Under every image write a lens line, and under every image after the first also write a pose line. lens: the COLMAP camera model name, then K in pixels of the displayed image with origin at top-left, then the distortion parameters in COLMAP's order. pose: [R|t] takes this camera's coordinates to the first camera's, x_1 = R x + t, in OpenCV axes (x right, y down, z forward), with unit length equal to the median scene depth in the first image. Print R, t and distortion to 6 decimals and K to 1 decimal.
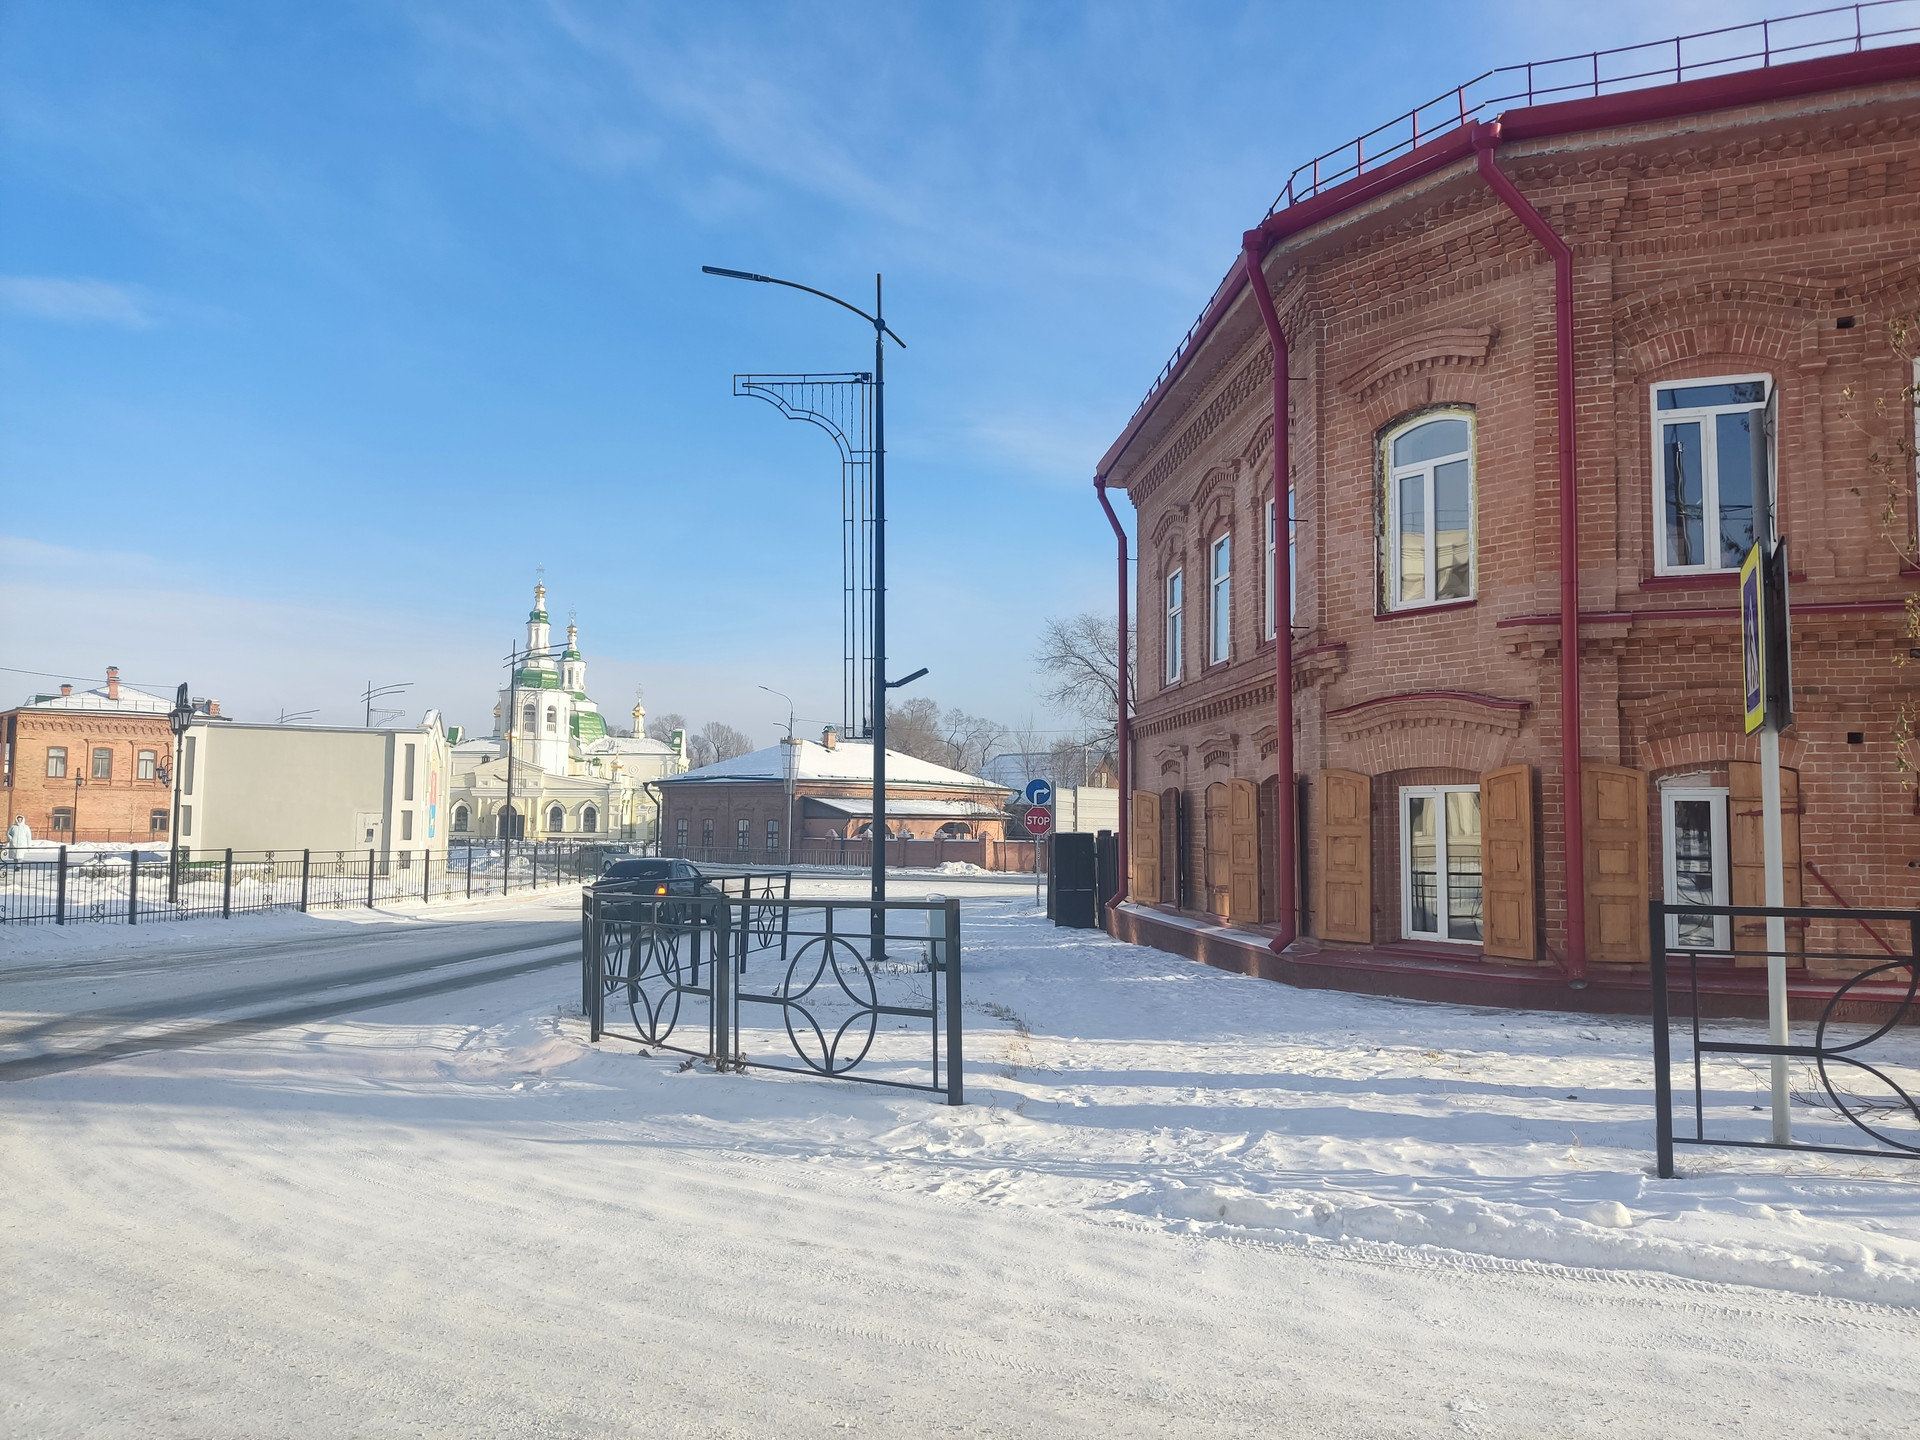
lens RADIAL K [[1400.4, 0, 960.0], [0, 1400.4, 720.0], [0, 0, 1]] dist [0.113211, -0.160908]
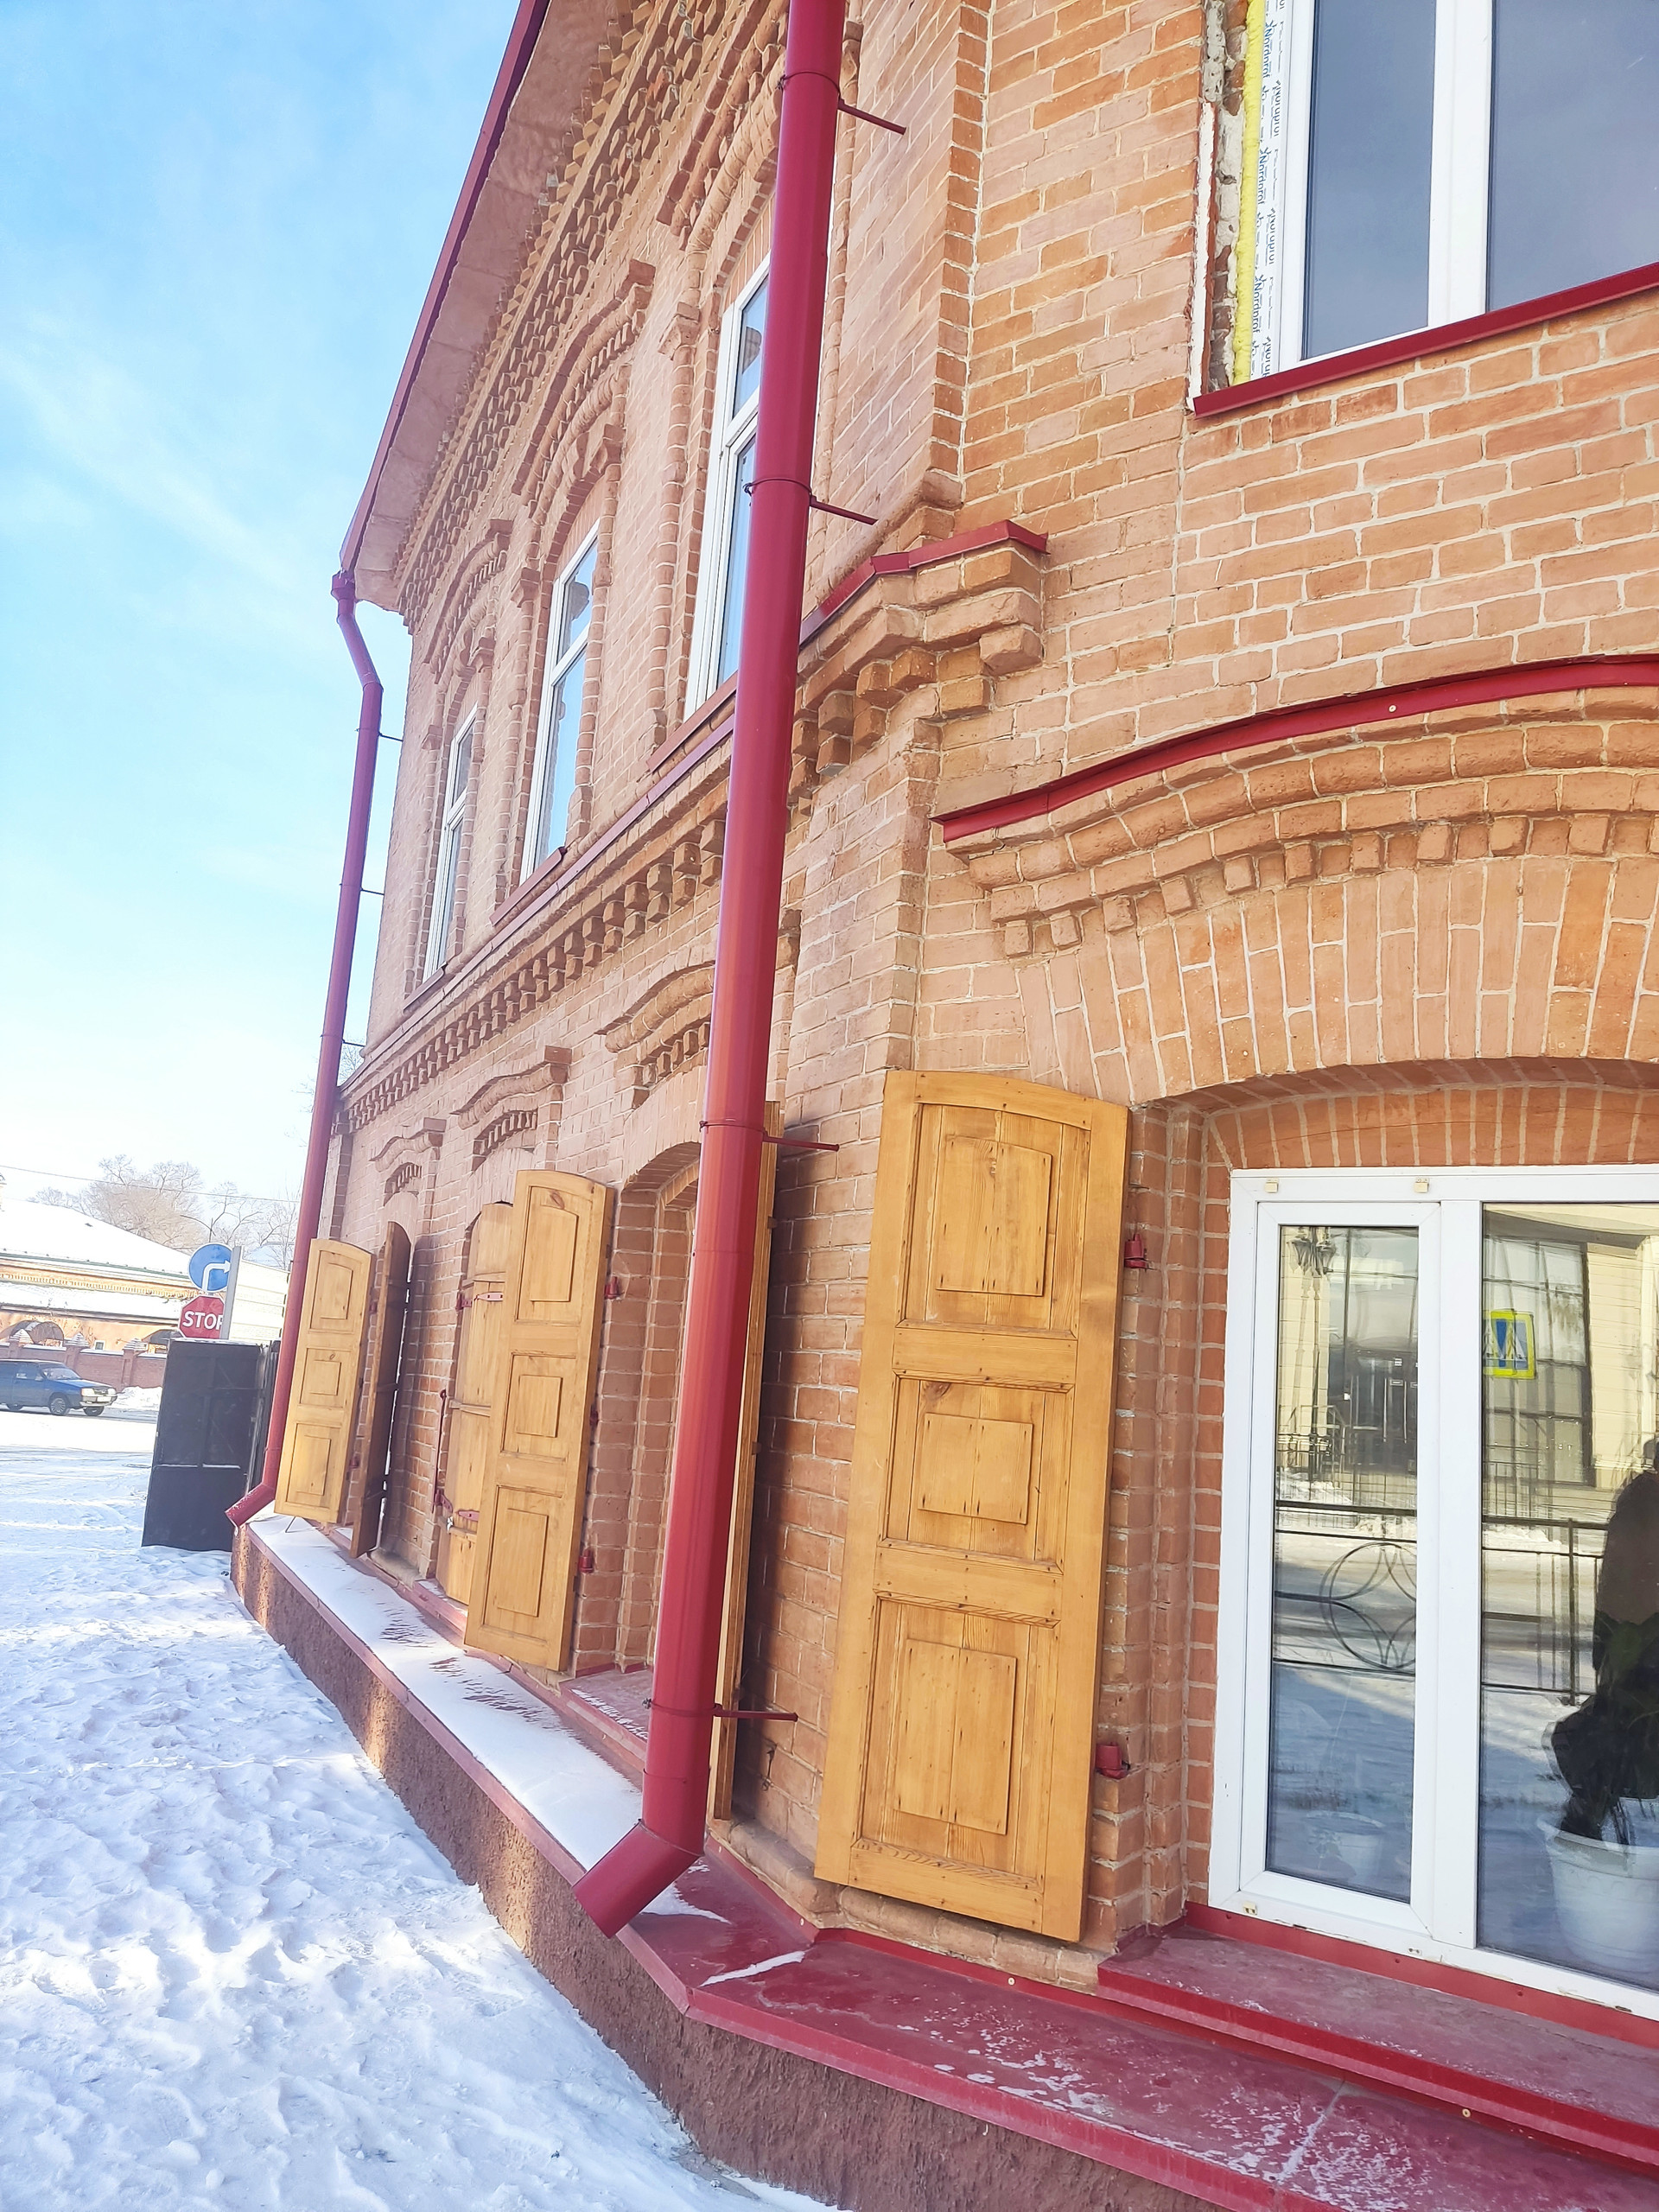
lens RADIAL K [[1613.4, 0, 789.9], [0, 1613.4, 1100.1], [0, 0, 1]] dist [0.113211, -0.160908]
pose [[0.946672, 0.119920, 0.299051, 0.163278], [-0.094352, 0.990647, -0.098569, 0.065755], [-0.308074, 0.065097, 0.949133, 0.757193]]
